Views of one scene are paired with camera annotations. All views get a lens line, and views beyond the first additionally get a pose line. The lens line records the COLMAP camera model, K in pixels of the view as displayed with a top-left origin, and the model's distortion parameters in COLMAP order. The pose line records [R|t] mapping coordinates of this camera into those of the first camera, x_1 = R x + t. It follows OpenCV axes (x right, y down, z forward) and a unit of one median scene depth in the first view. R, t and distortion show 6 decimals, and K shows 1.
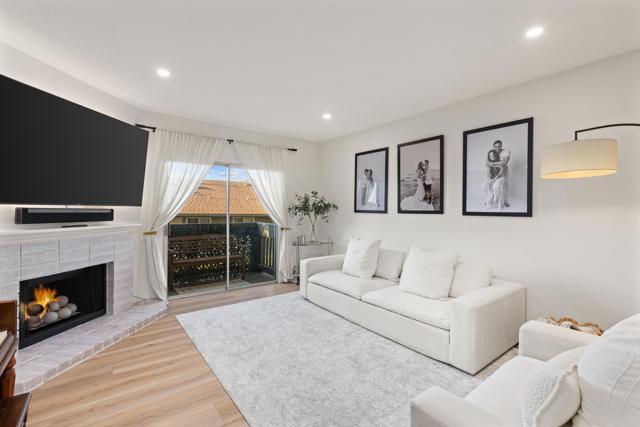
lens RADIAL K [[292.6, 0, 322.3], [0, 292.6, 207.1], [0, 0, 1]] dist [0.001452, 0.000077]
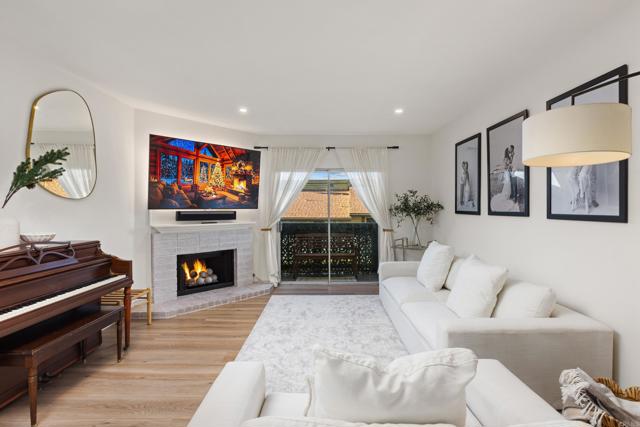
lens RADIAL K [[319.0, 0, 322.0], [0, 319.0, 209.3], [0, 0, 1]] dist [-0.011694, 0.001536]
pose [[0.790012, -0.005612, -0.613066, 0.484879], [0.012754, 0.999892, 0.007283, -0.007071], [0.612959, -0.013572, 0.789998, 0.048809]]
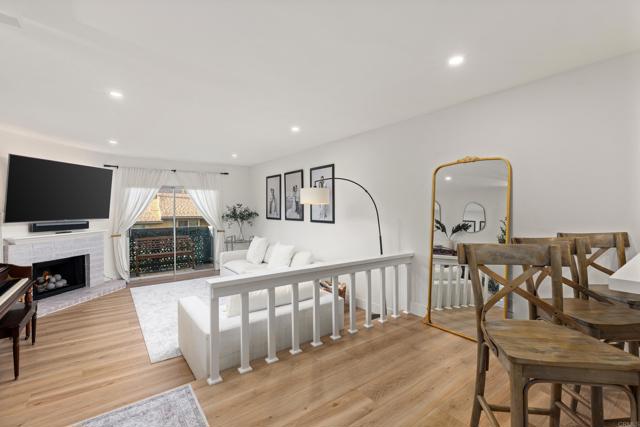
lens RADIAL K [[298.1, 0, 326.8], [0, 298.1, 206.7], [0, 0, 1]] dist [0.000823, 0.001064]
pose [[0.999765, -0.014282, -0.016294, 0.553311], [0.014374, 0.999881, 0.005522, -0.057003], [0.016213, -0.005755, 0.999852, -0.549101]]
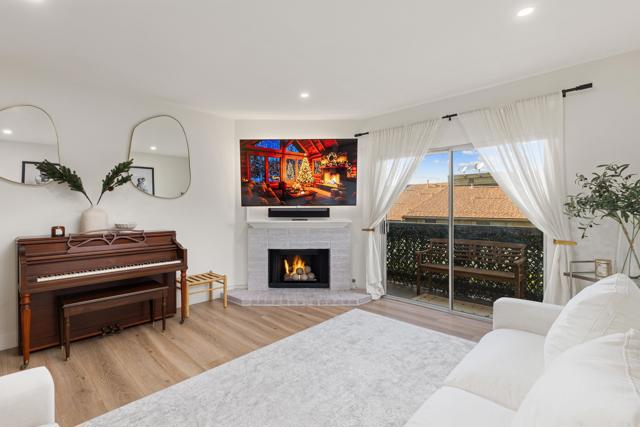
lens RADIAL K [[298.1, 0, 281.5], [0, 298.1, 212.7], [0, 0, 1]] dist [0.000823, 0.001064]
pose [[0.083910, 0.006245, -0.996454, 0.518129], [0.015547, 0.999850, 0.007575, 0.011885], [0.996352, -0.016128, 0.083800, 0.612381]]
